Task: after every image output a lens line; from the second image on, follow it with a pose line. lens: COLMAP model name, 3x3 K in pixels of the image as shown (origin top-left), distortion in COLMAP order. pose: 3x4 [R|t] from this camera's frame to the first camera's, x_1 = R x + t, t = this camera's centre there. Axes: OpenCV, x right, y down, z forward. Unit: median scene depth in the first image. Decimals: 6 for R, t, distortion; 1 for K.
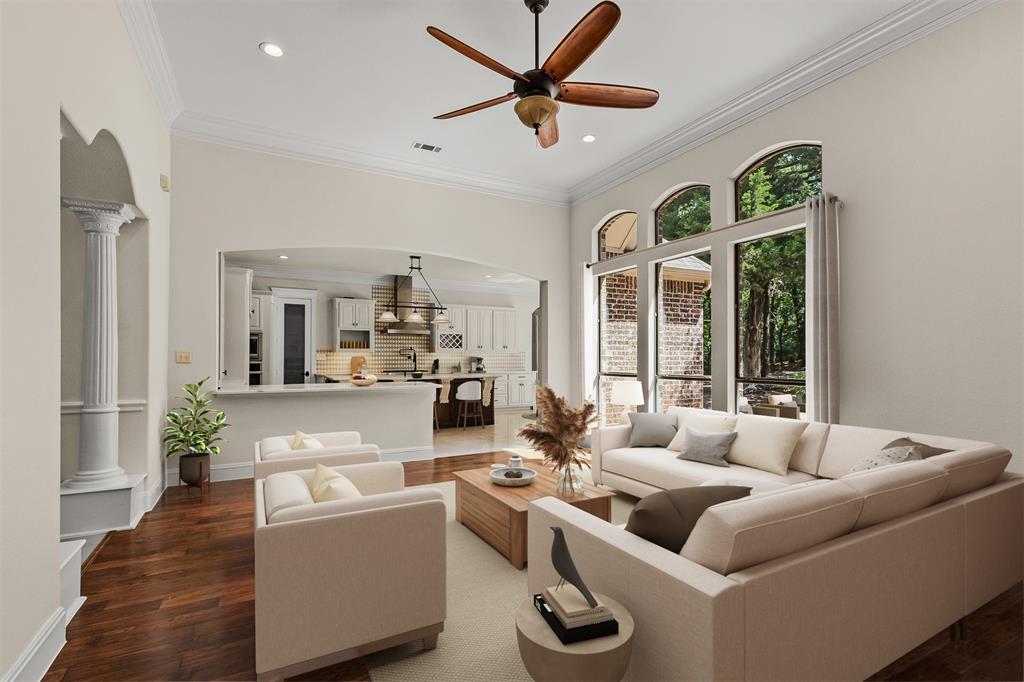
lens RADIAL K [[470.2, 0, 517.5], [0, 470.2, 349.0], [0, 0, 1]] dist [-0.001183, -0.000303]
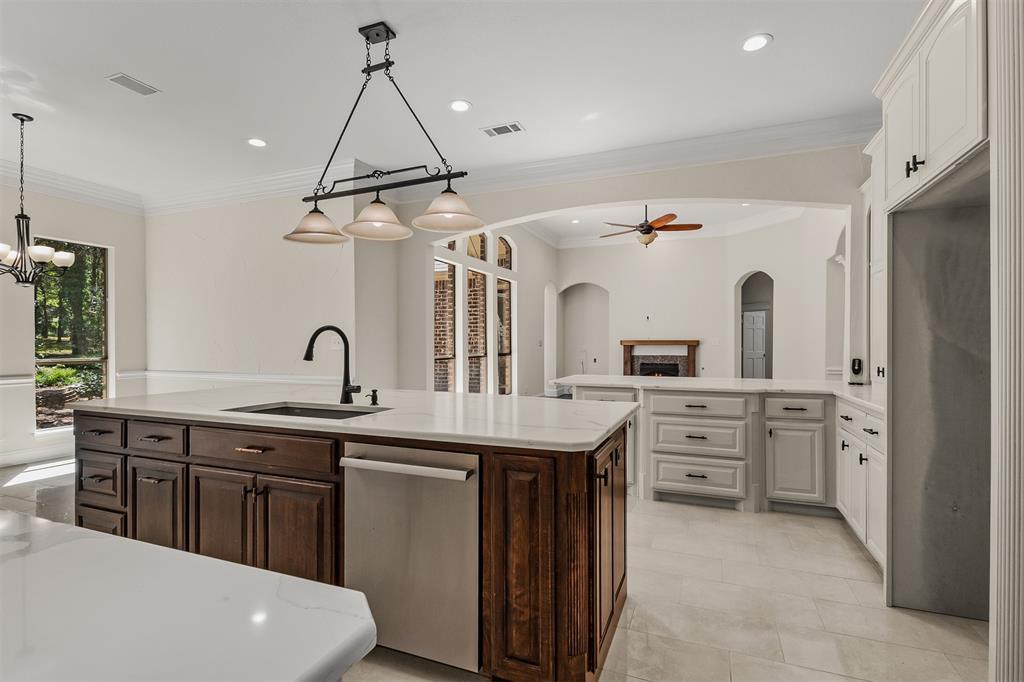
lens RADIAL K [[488.5, 0, 513.9], [0, 488.5, 346.5], [0, 0, 1]] dist [0.004126, -0.000424]
pose [[0.637726, -0.000675, -0.770263, 0.088205], [0.016407, 0.999785, 0.012708, 0.015591], [0.770088, -0.020742, 0.637600, 0.727621]]
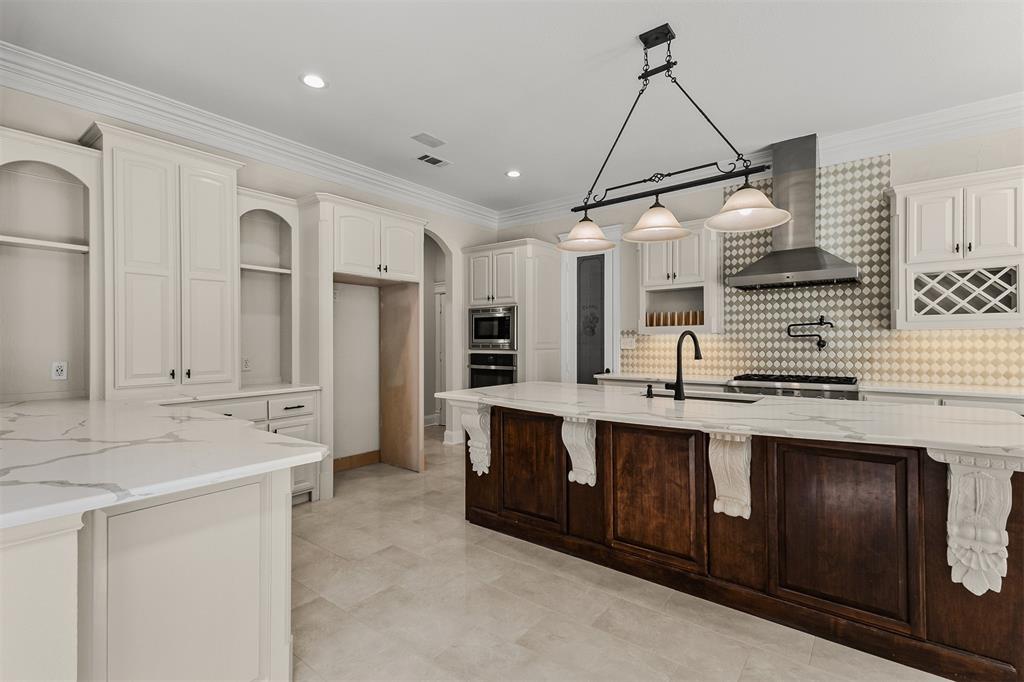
lens RADIAL K [[470.2, 0, 514.4], [0, 470.2, 345.7], [0, 0, 1]] dist [-0.001183, -0.000303]
pose [[0.391556, 0.002228, -0.920152, 0.037082], [0.022033, 0.999688, 0.011797, 0.010114], [0.919890, -0.024893, 0.391385, 0.663583]]
